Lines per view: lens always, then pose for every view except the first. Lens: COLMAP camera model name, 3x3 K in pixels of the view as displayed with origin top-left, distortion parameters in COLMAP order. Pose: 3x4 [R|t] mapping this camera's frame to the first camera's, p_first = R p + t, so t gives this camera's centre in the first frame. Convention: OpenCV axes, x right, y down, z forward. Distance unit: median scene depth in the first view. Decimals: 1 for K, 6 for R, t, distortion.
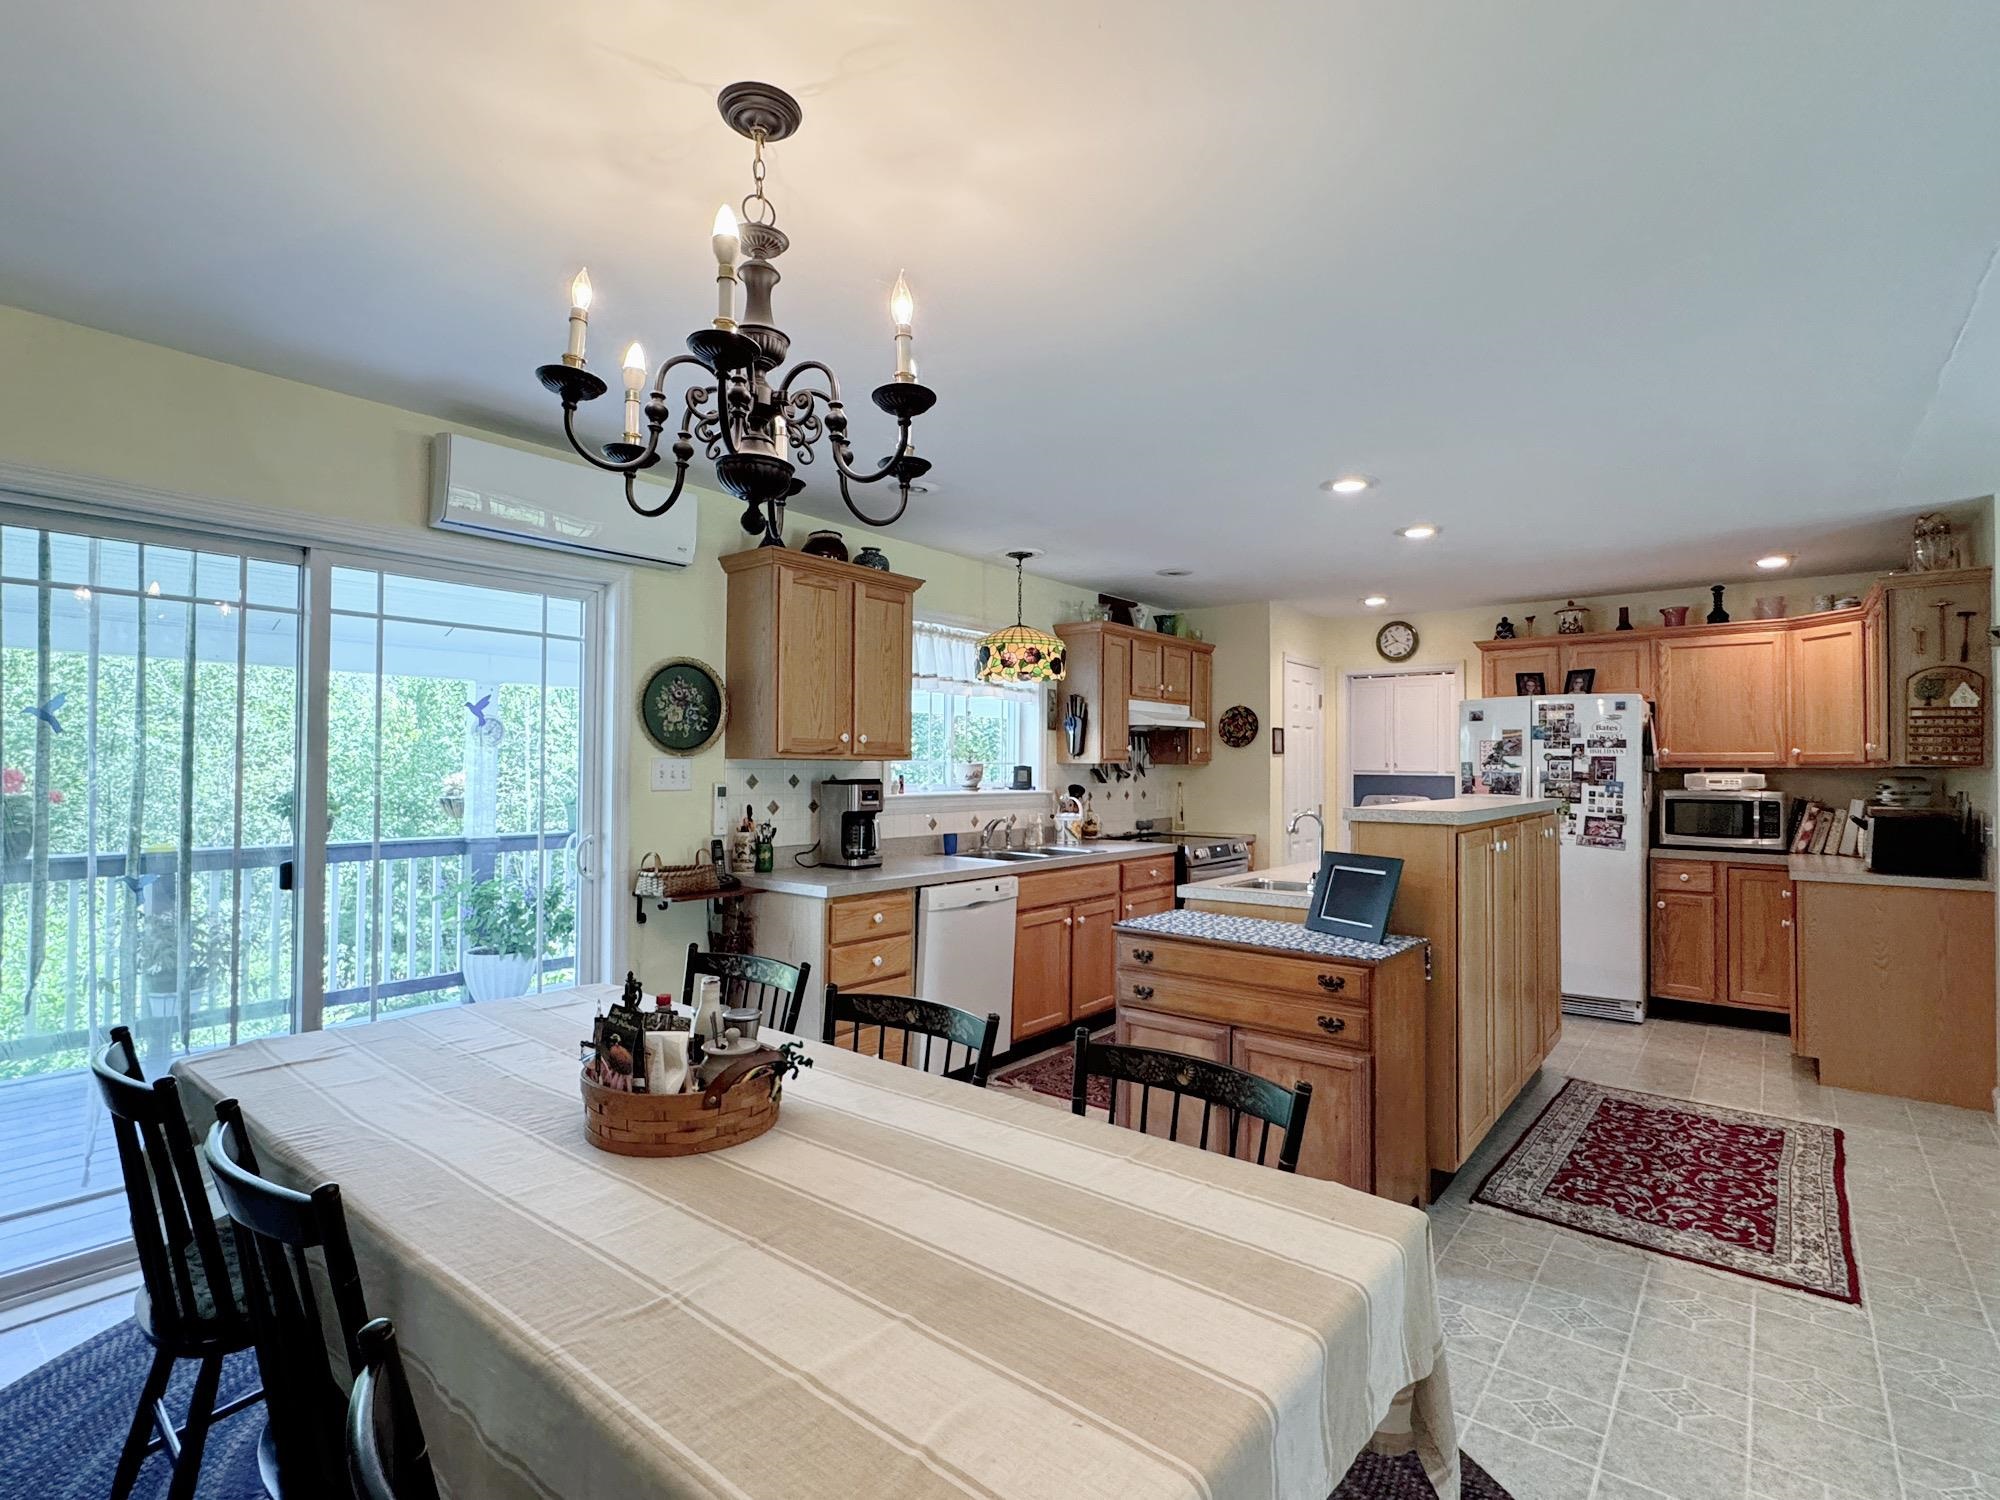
lens RADIAL K [[967.8, 0, 994.2], [0, 967.8, 751.2], [0, 0, 1]] dist [-0.004710, 0.001255]
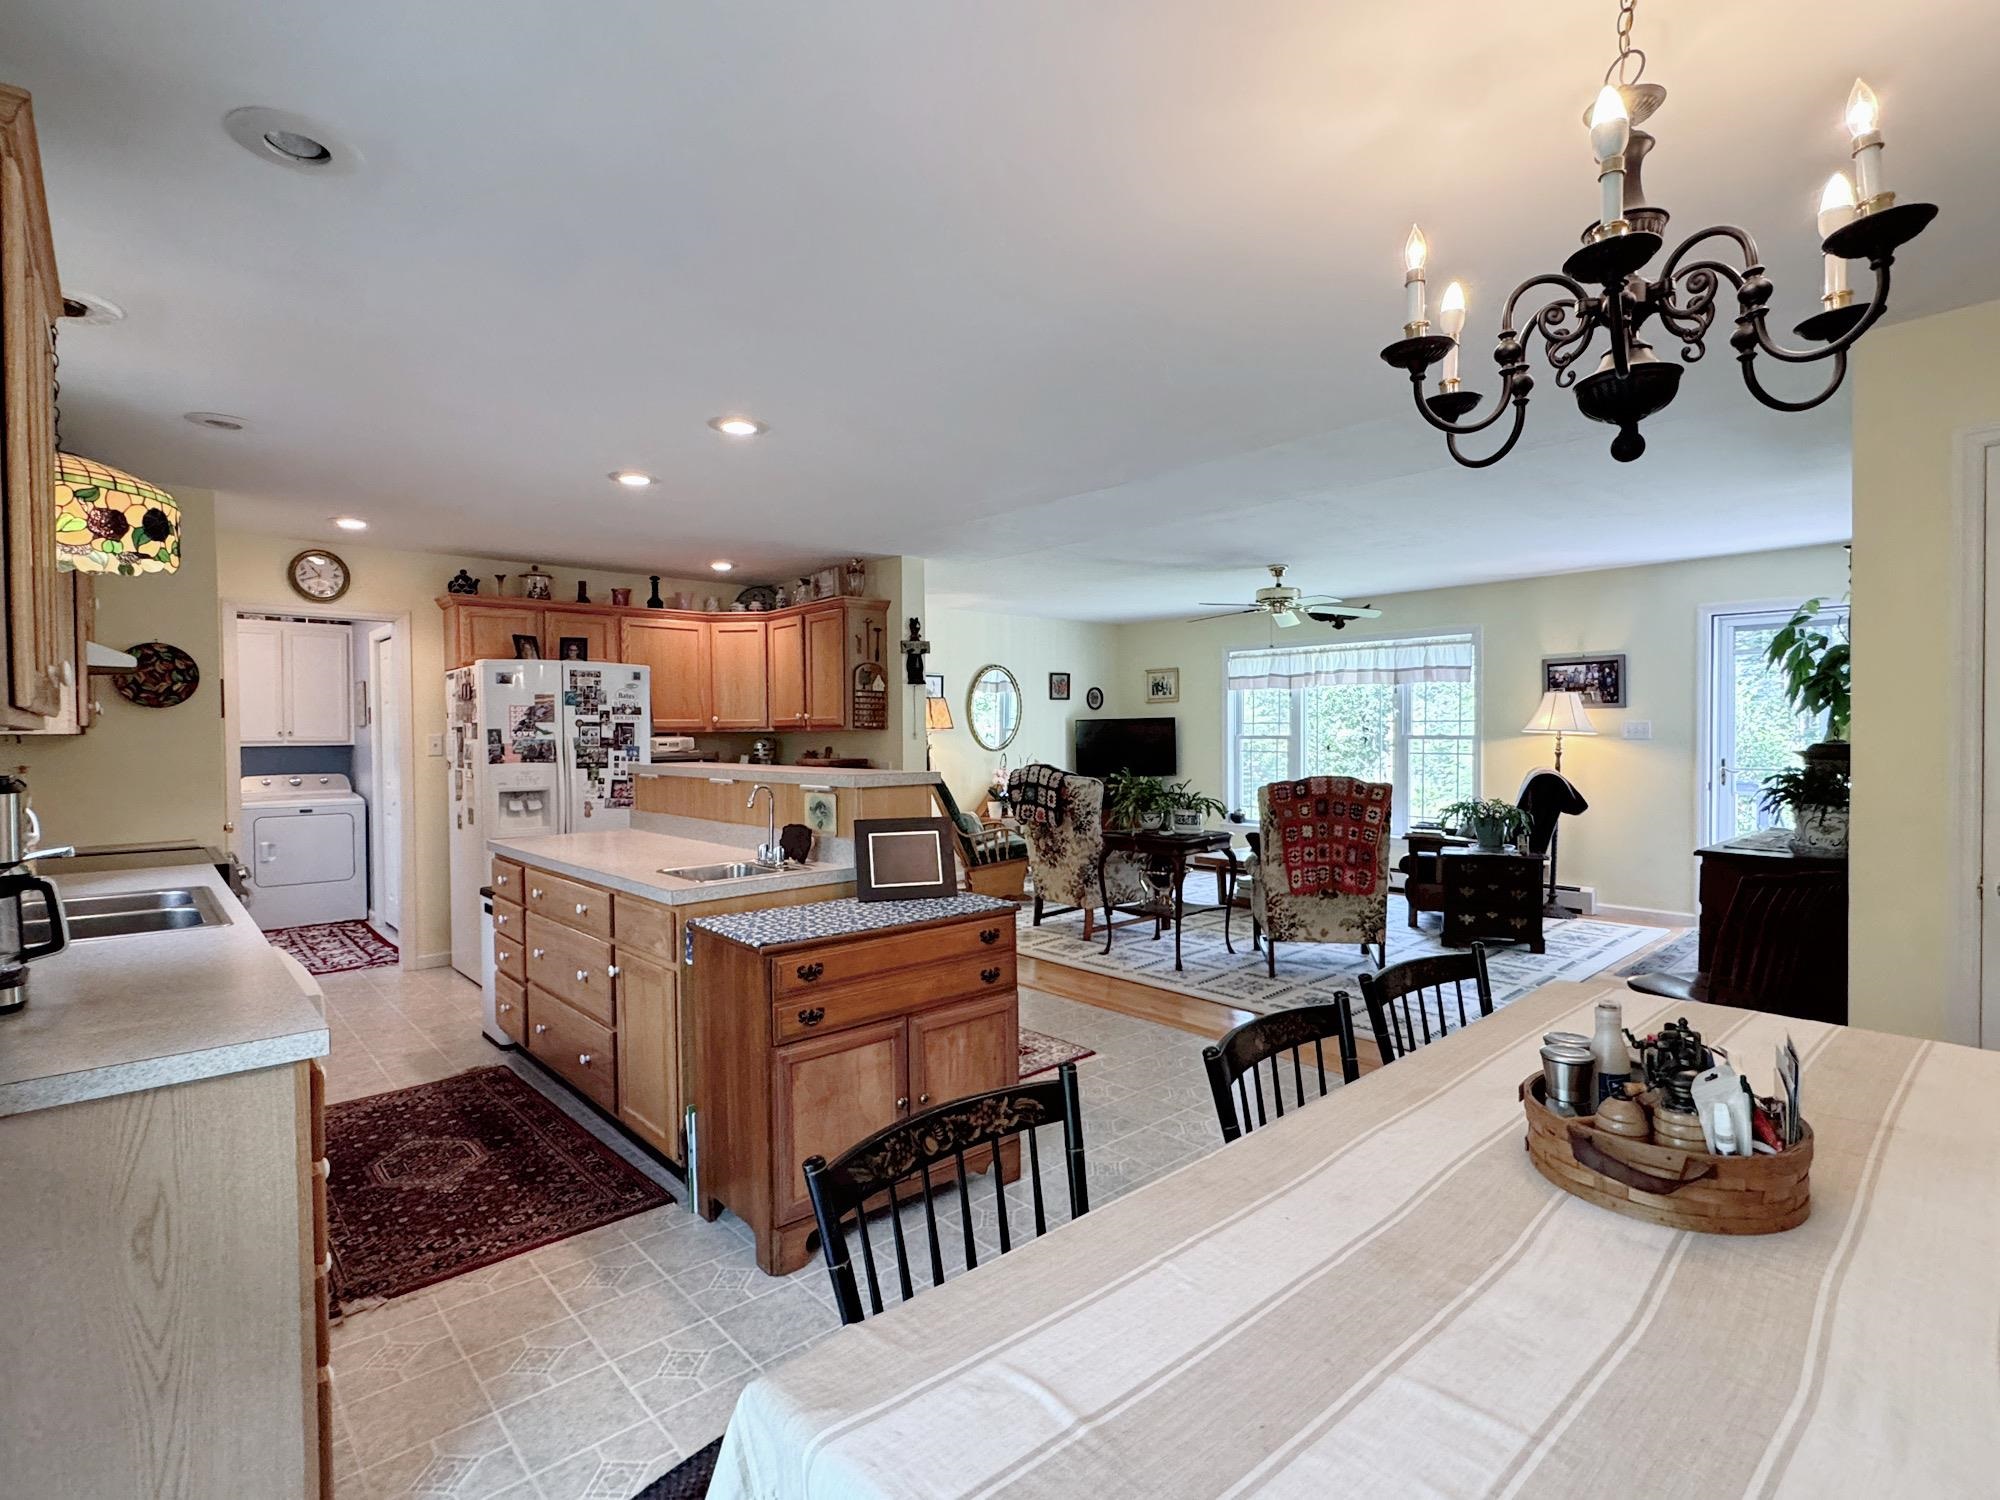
lens RADIAL K [[967.8, 0, 999.2], [0, 967.8, 748.5], [0, 0, 1]] dist [-0.004710, 0.001255]
pose [[0.155019, -0.025013, 0.987595, -0.358212], [-0.006599, 0.999631, 0.026354, 0.003130], [-0.987889, -0.010602, 0.154797, 0.428015]]
